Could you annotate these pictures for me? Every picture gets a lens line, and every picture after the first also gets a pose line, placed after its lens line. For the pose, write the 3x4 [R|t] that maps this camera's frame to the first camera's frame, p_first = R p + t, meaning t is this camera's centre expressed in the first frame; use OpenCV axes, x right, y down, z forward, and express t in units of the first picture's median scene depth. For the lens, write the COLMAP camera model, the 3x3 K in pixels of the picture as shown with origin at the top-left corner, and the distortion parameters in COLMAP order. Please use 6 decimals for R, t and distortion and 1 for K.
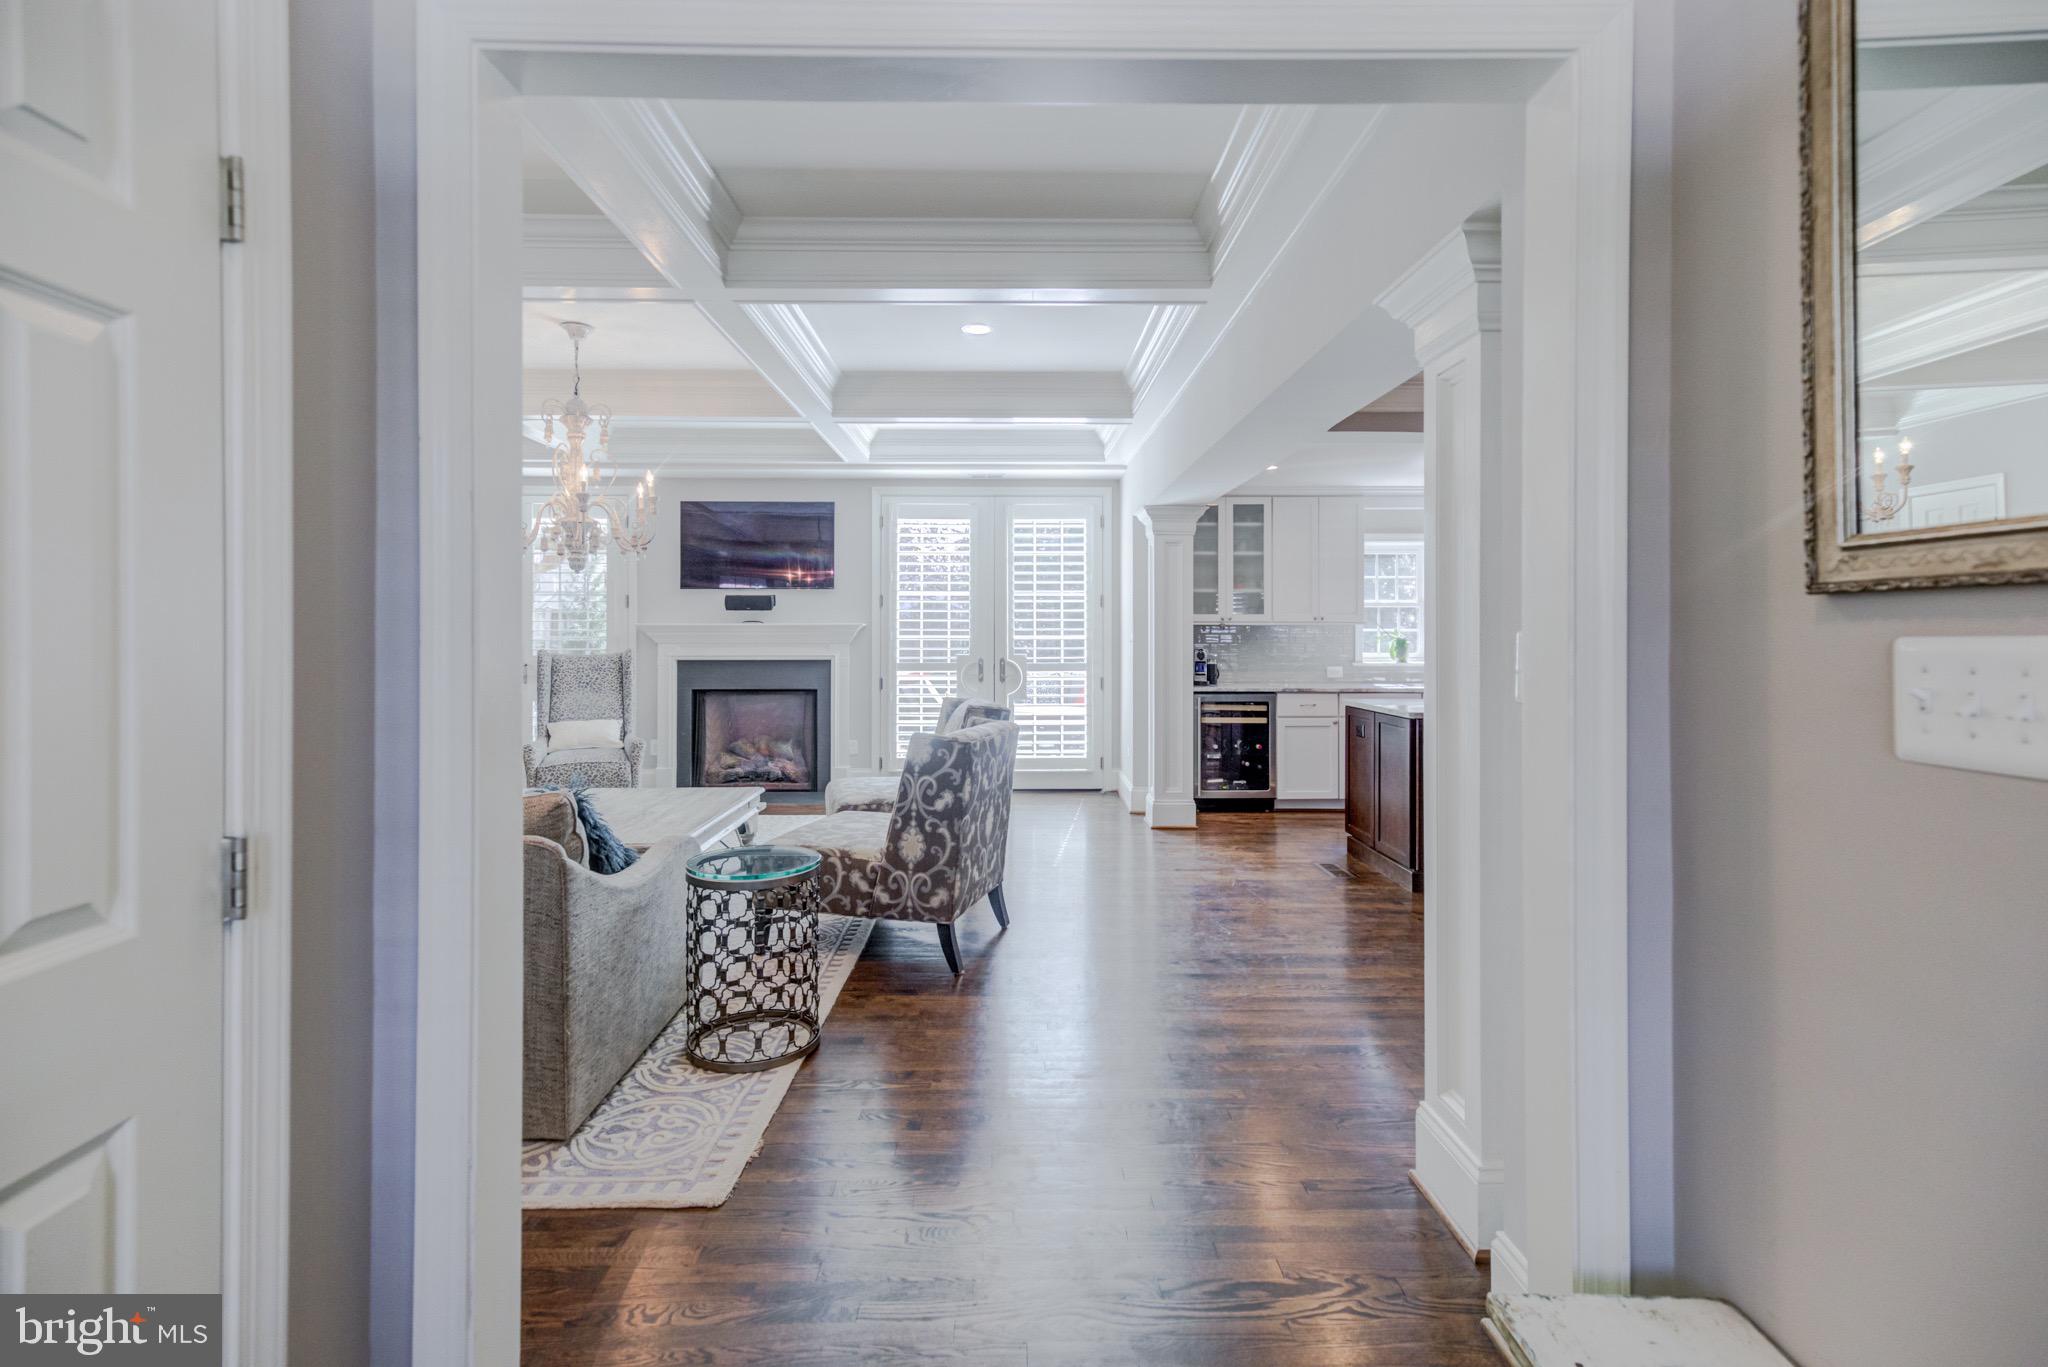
lens RADIAL K [[950.2, 0, 1004.8], [0, 950.2, 630.6], [0, 0, 1]] dist [0.020846, 0.001604]
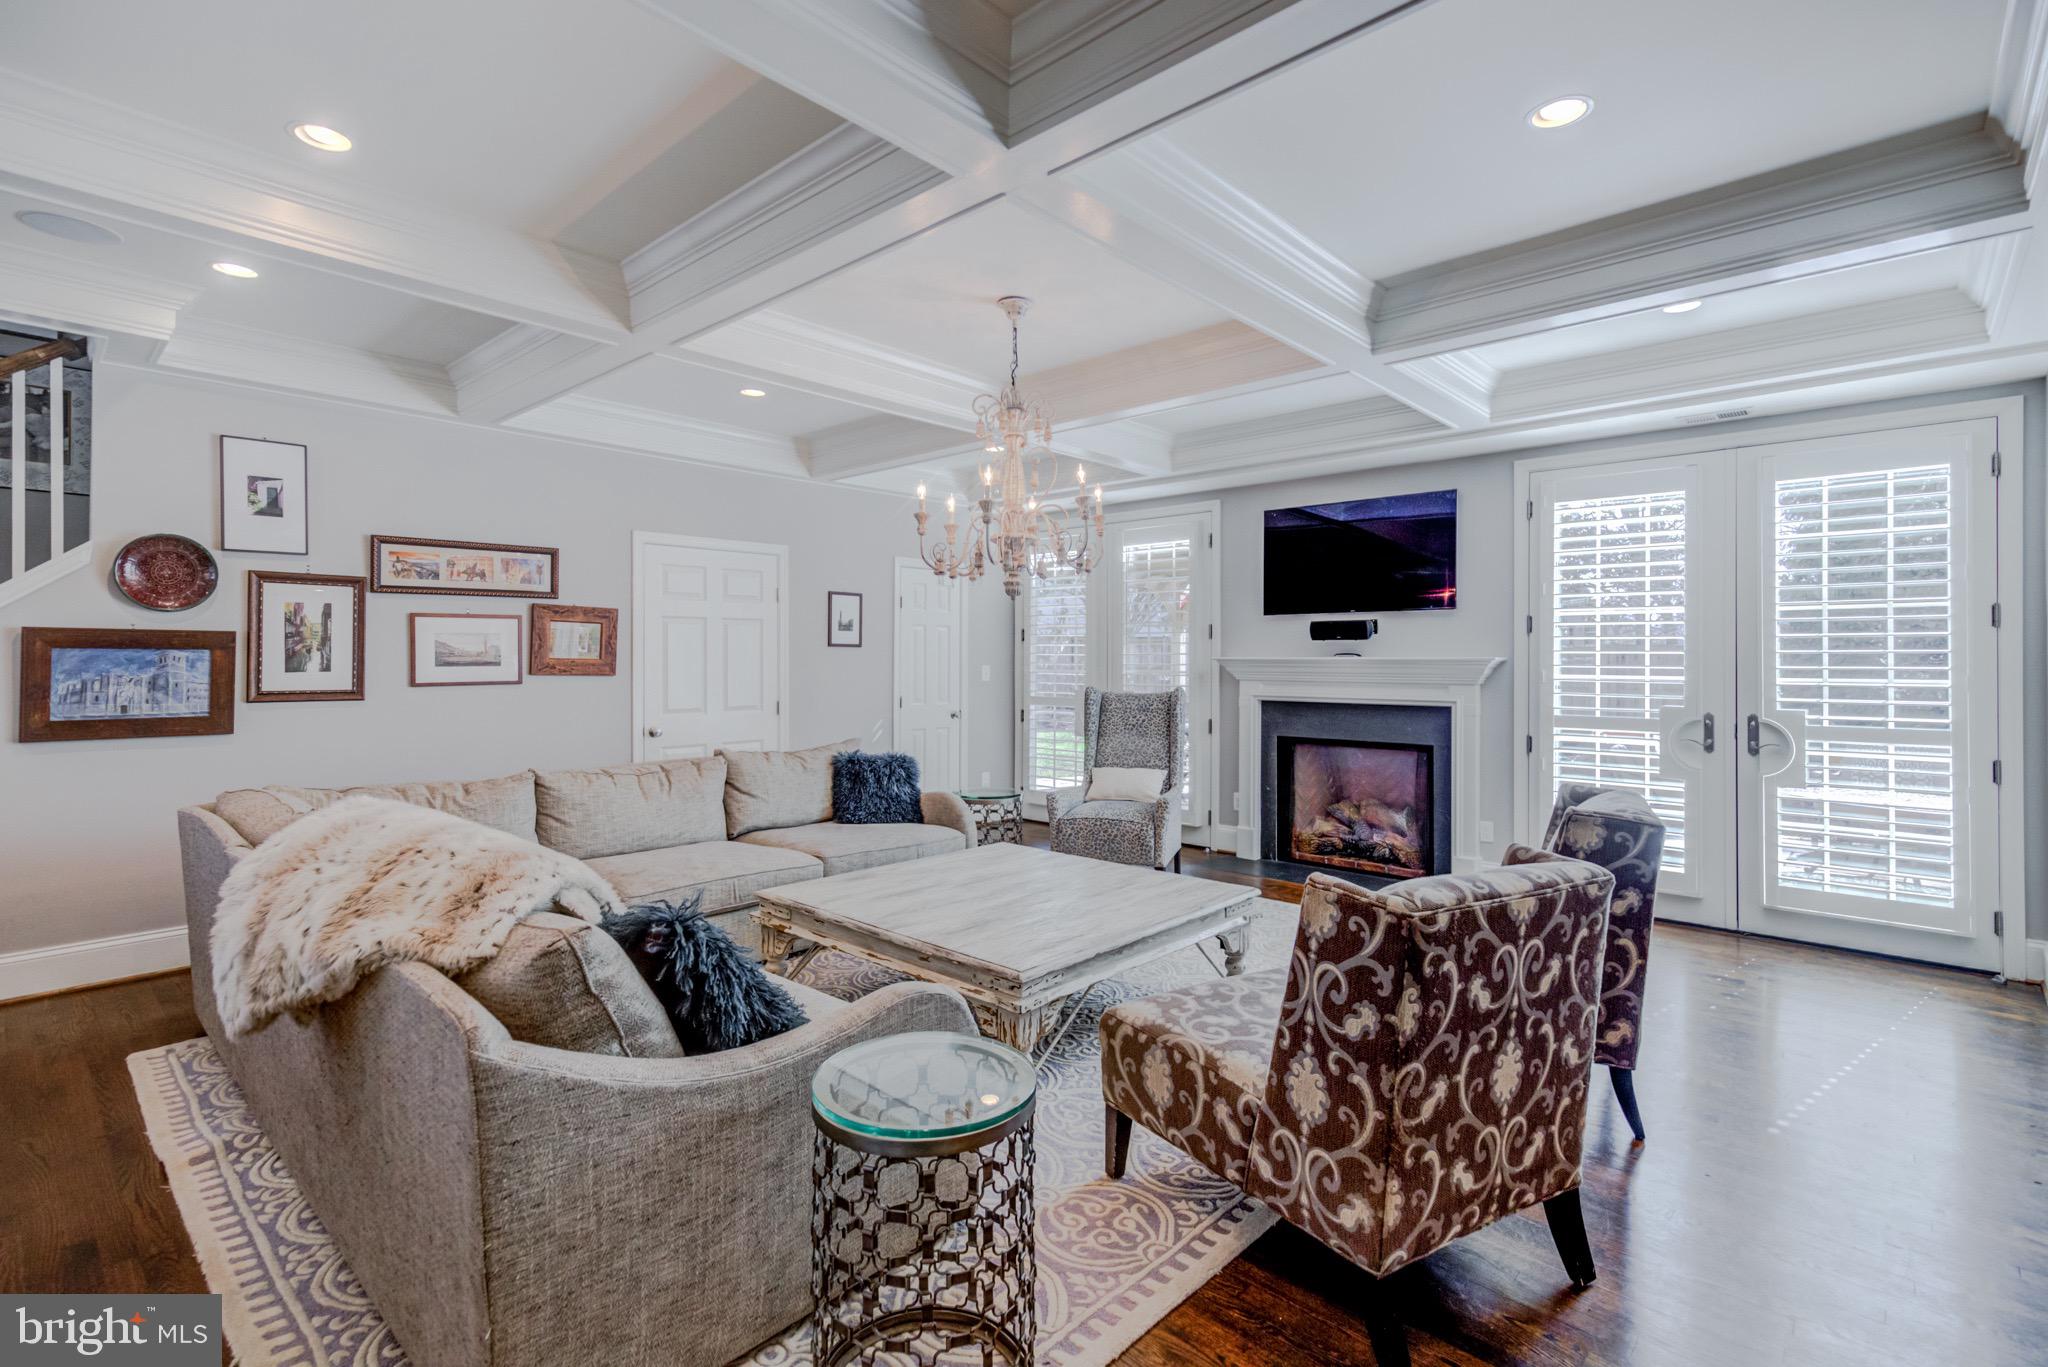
lens RADIAL K [[950.2, 0, 1019.2], [0, 950.2, 653.5], [0, 0, 1]] dist [0.020846, 0.001604]
pose [[0.737421, -0.001439, -0.675432, 0.078925], [-0.002930, 0.999982, -0.005330, -0.006246], [0.675427, 0.005910, 0.737403, 0.279900]]
